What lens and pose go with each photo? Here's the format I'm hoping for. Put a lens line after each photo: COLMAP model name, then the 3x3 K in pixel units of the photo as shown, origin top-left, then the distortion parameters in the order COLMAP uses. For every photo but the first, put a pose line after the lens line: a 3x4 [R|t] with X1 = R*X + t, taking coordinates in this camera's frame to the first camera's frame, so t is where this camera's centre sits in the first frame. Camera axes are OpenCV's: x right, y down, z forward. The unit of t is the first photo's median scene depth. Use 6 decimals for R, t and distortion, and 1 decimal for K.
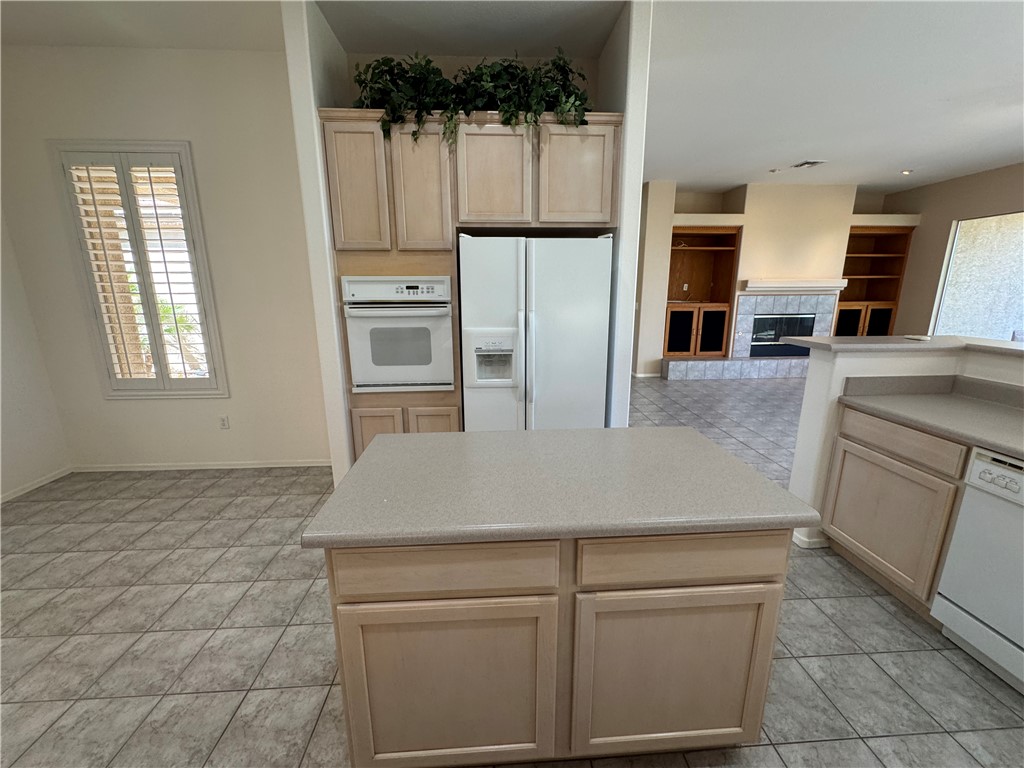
lens RADIAL K [[407.7, 0, 511.7], [0, 407.7, 382.3], [0, 0, 1]] dist [-0.002706, 0.000531]
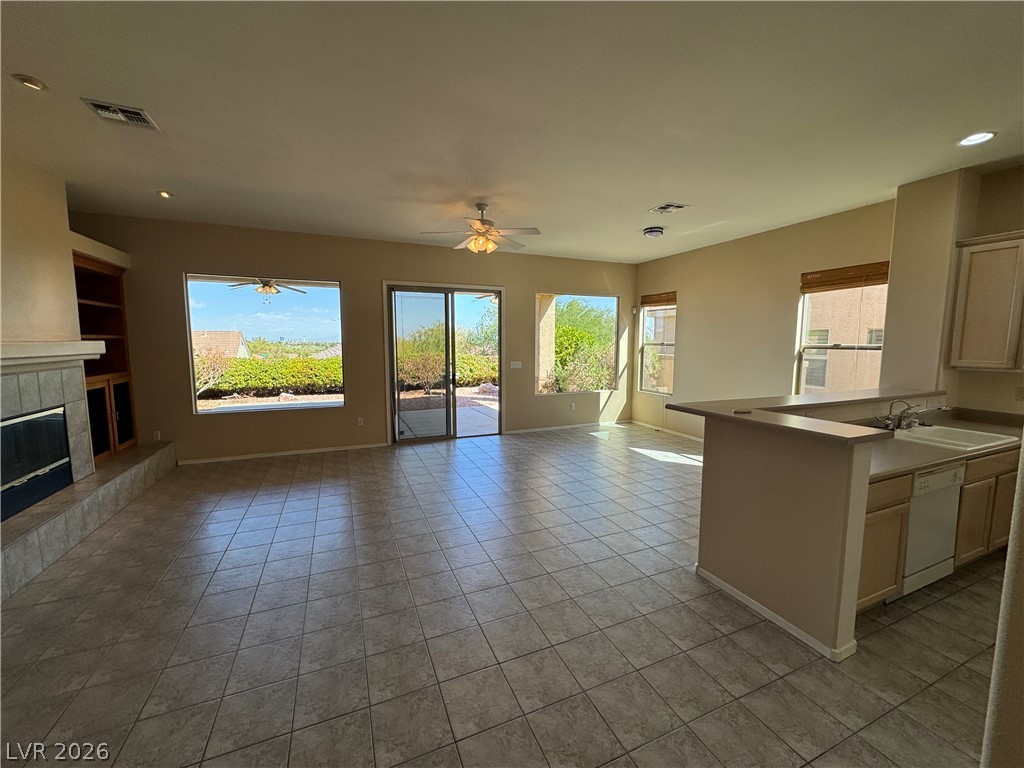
lens RADIAL K [[407.7, 0, 512.5], [0, 407.7, 382.9], [0, 0, 1]] dist [-0.002706, 0.000531]
pose [[-0.338324, -0.093210, 0.936402, 0.163164], [0.210572, 0.962351, 0.171873, -0.421350], [-0.917167, 0.255329, -0.305959, 1.601099]]
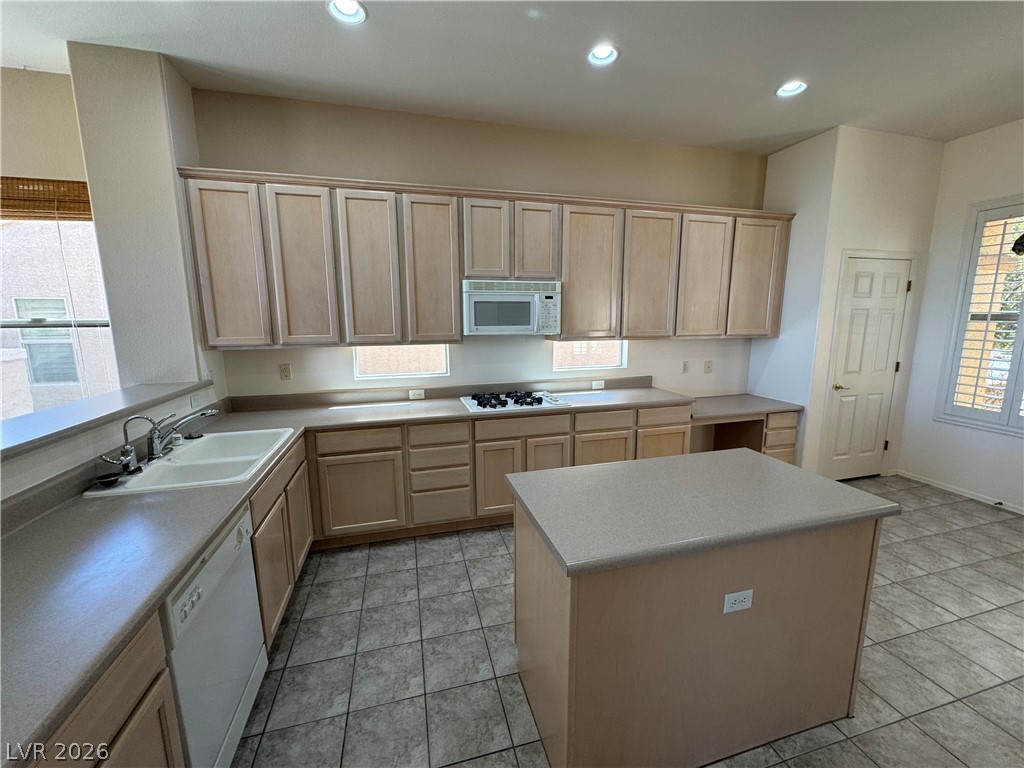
lens RADIAL K [[407.7, 0, 514.3], [0, 407.7, 380.6], [0, 0, 1]] dist [-0.002706, 0.000531]
pose [[-0.977807, 0.040660, -0.205522, 0.410194], [-0.038331, 0.929708, 0.366298, -0.257115], [0.205969, 0.366047, -0.907517, 0.950103]]
